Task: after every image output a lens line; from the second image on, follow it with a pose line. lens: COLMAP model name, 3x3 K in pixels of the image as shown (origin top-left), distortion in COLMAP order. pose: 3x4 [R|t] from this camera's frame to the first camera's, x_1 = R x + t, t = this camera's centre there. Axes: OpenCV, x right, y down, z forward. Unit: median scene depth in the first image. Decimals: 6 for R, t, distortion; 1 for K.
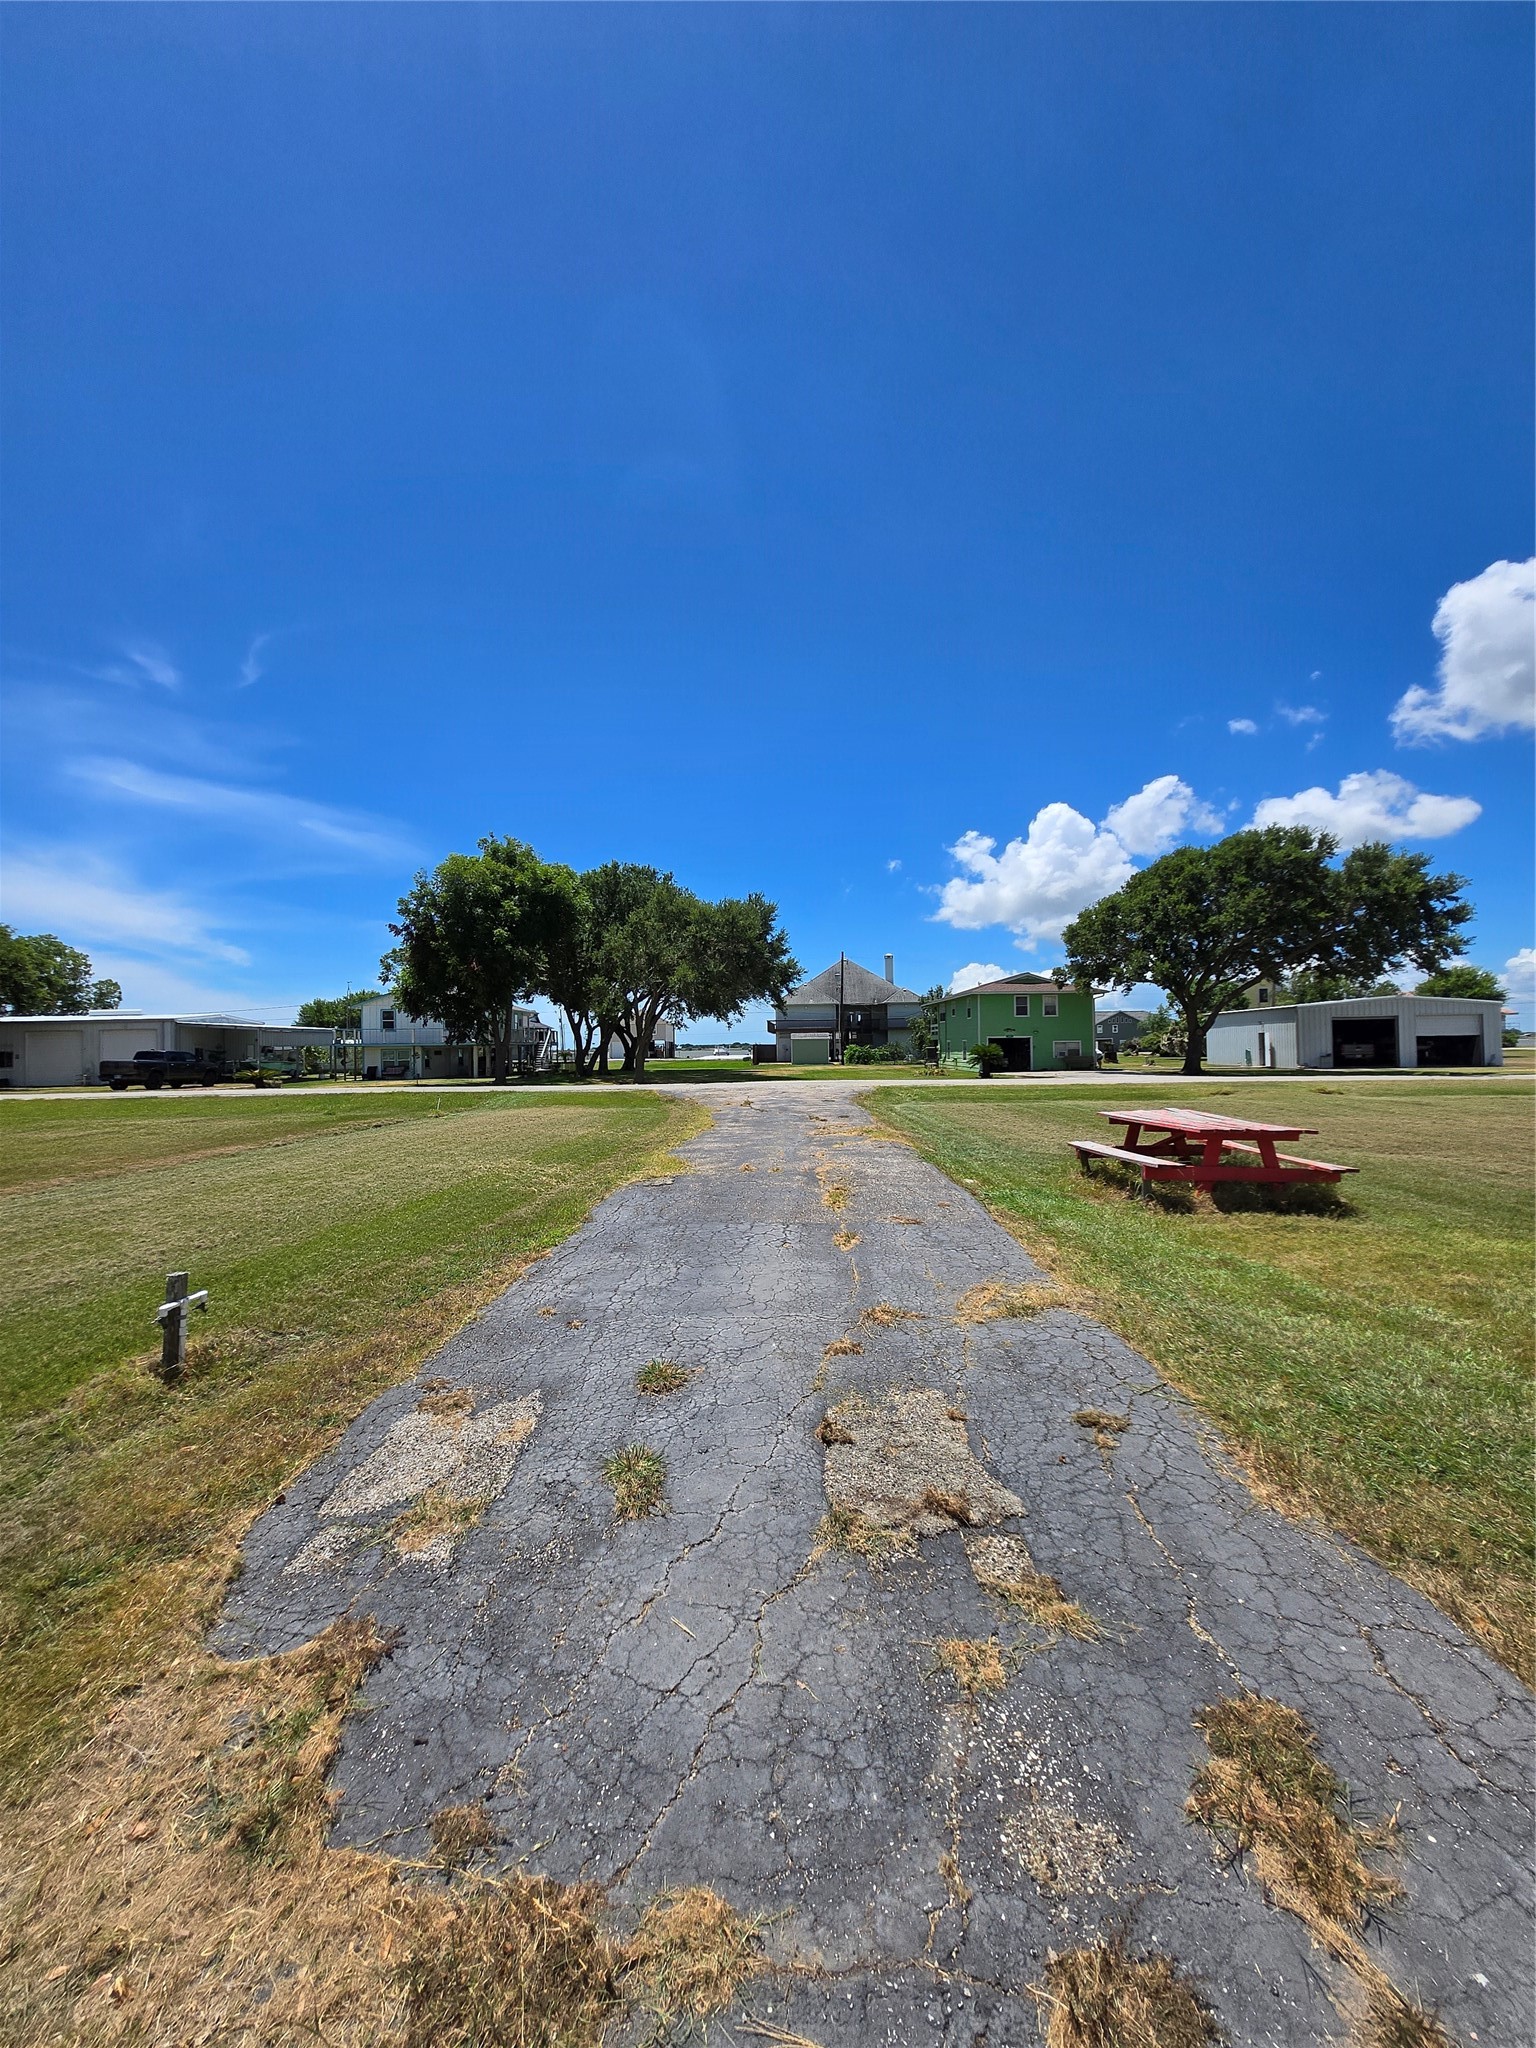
lens RADIAL K [[830.9, 0, 777.3], [0, 830.9, 1030.7], [0, 0, 1]] dist [0.007164, -0.001552]
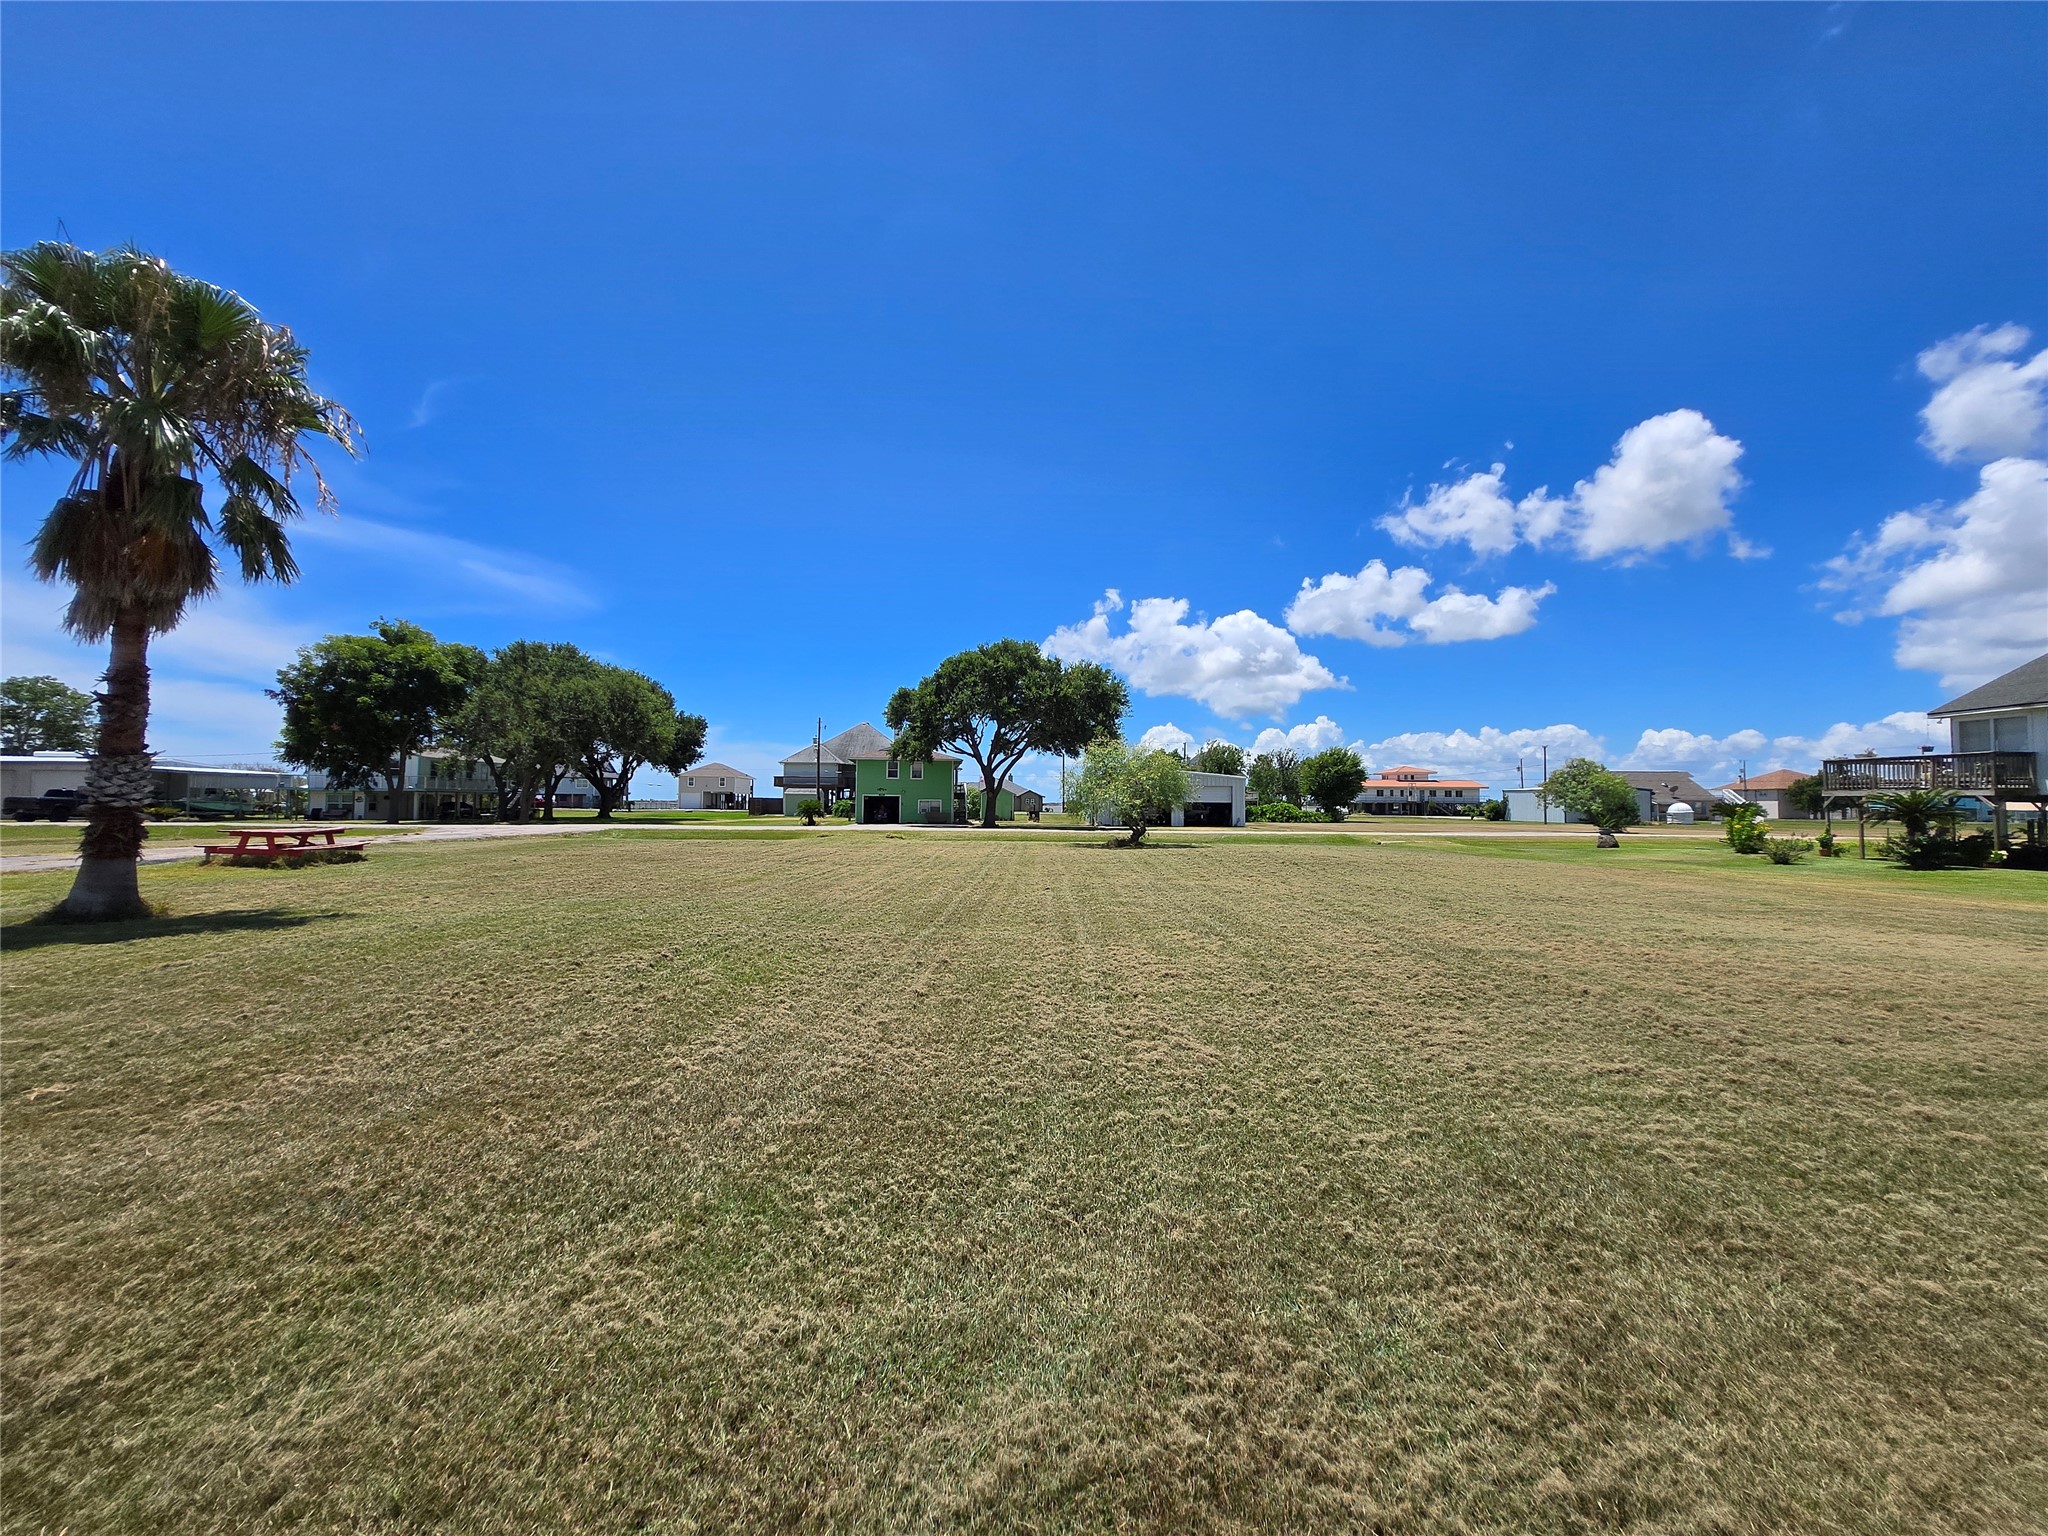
lens RADIAL K [[830.9, 0, 1031.2], [0, 830.9, 736.6], [0, 0, 1]] dist [0.007164, -0.001552]
pose [[0.996501, 0.029537, 0.078185, 0.443116], [-0.024514, 0.997620, -0.064448, -0.005700], [-0.079902, 0.062305, 0.994854, -0.244564]]
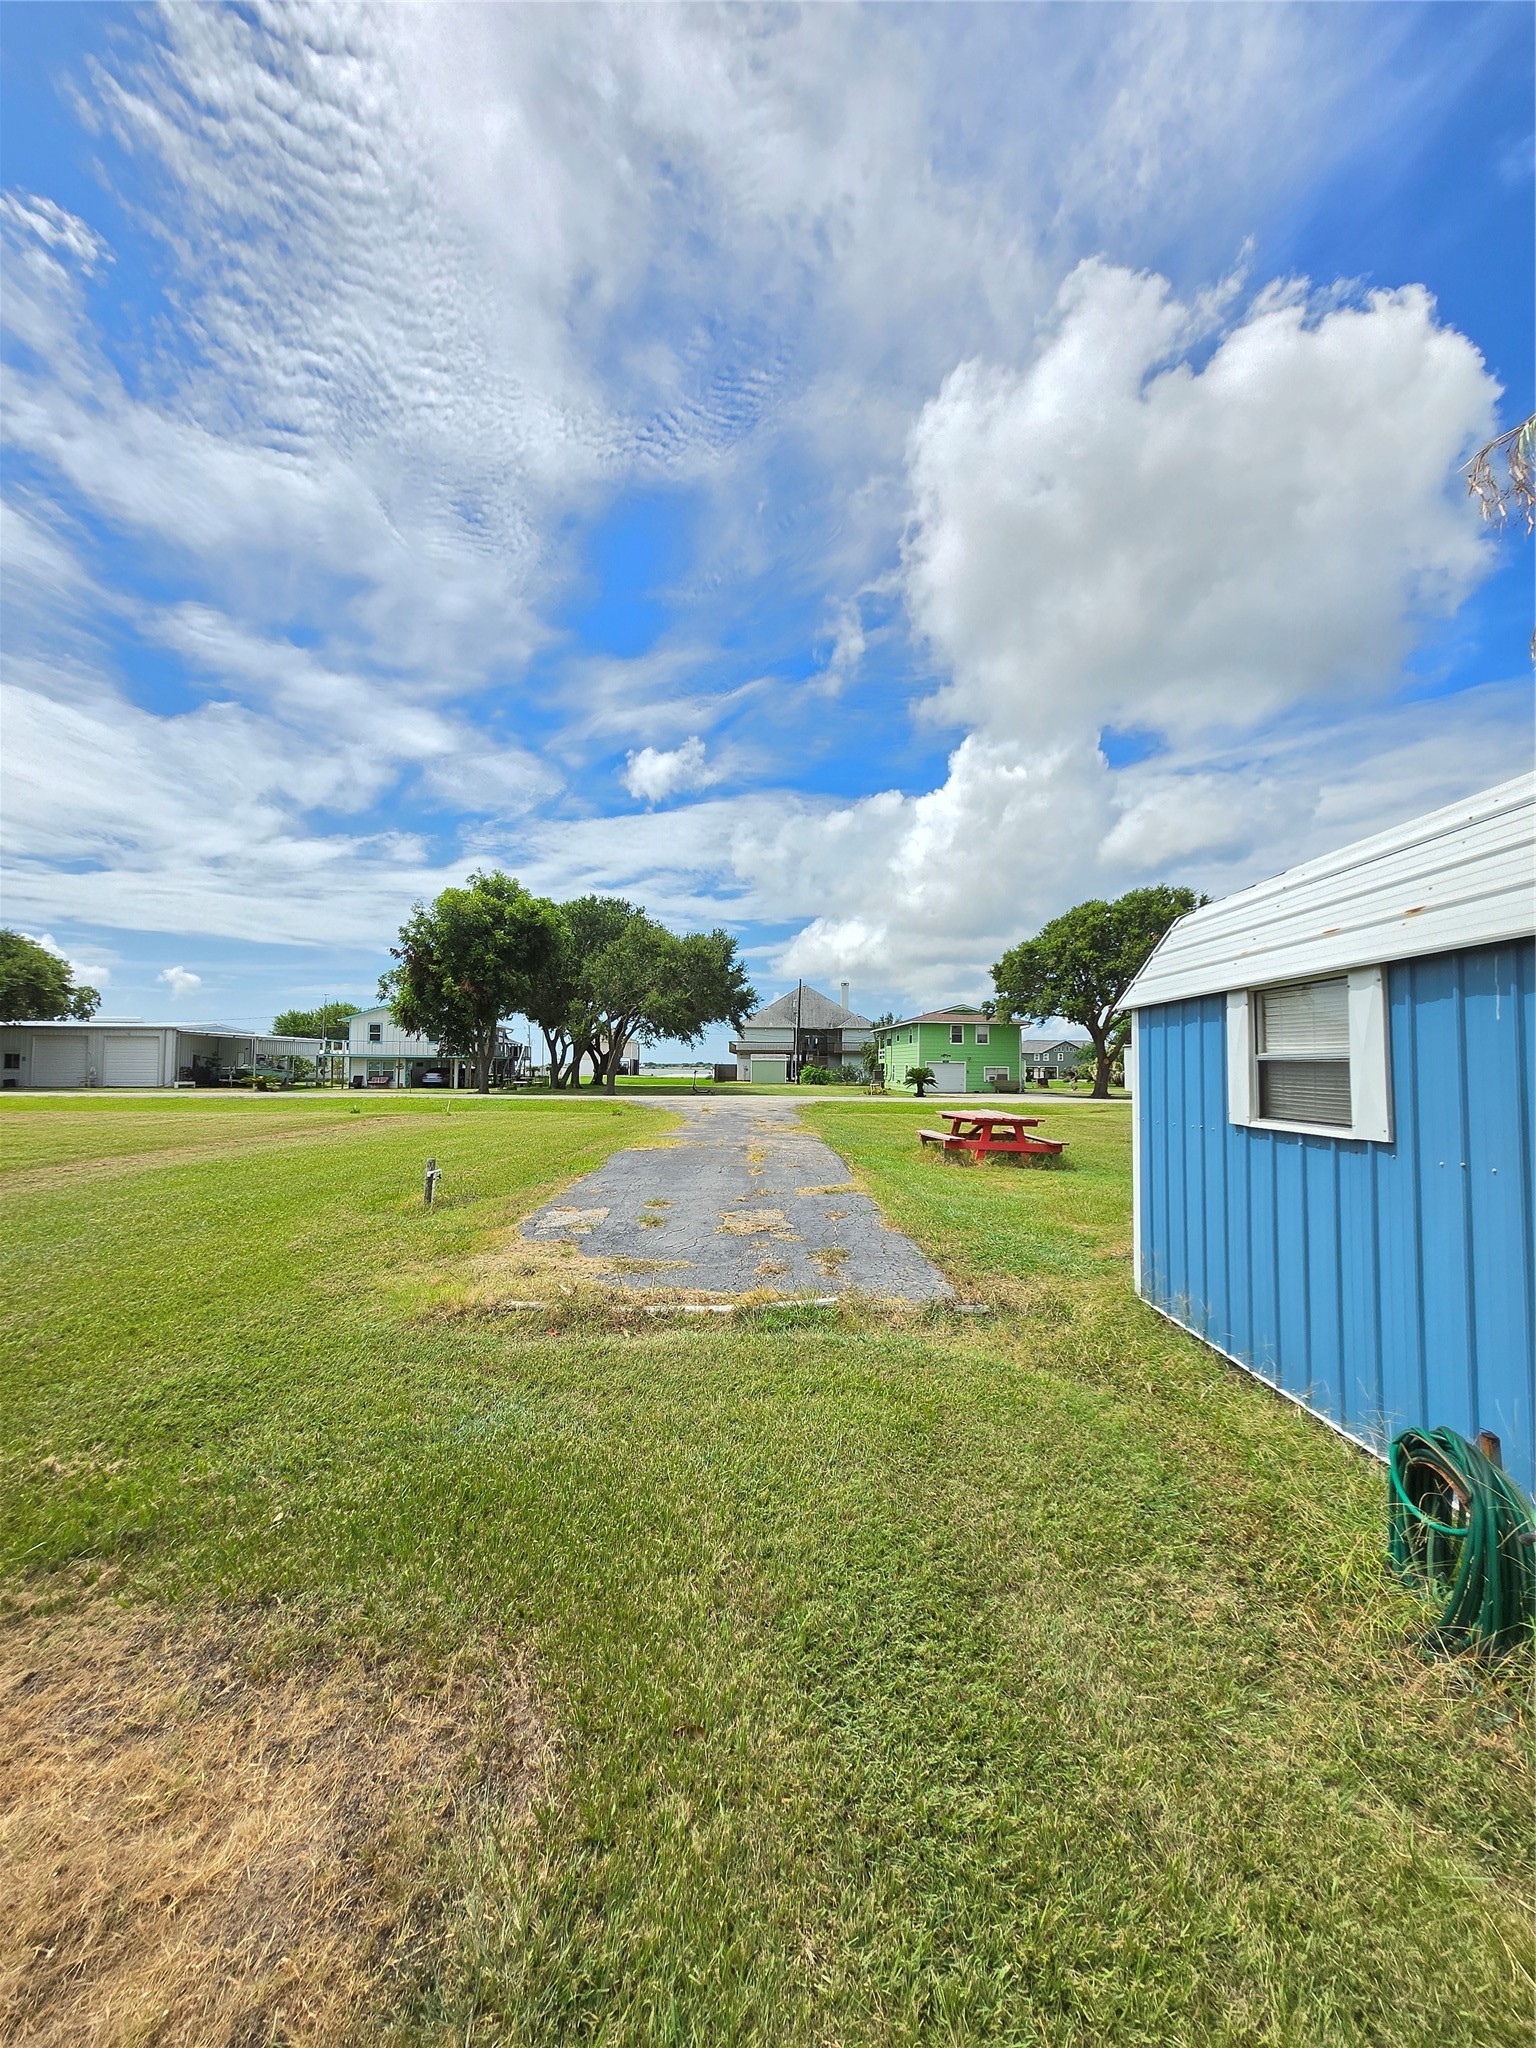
lens RADIAL K [[830.9, 0, 776.8], [0, 830.9, 1030.8], [0, 0, 1]] dist [0.007164, -0.001552]
pose [[0.998850, 0.024246, 0.041371, 0.007636], [-0.023186, 0.999396, -0.025899, 0.000071], [-0.041974, 0.024910, 0.998808, -0.109850]]
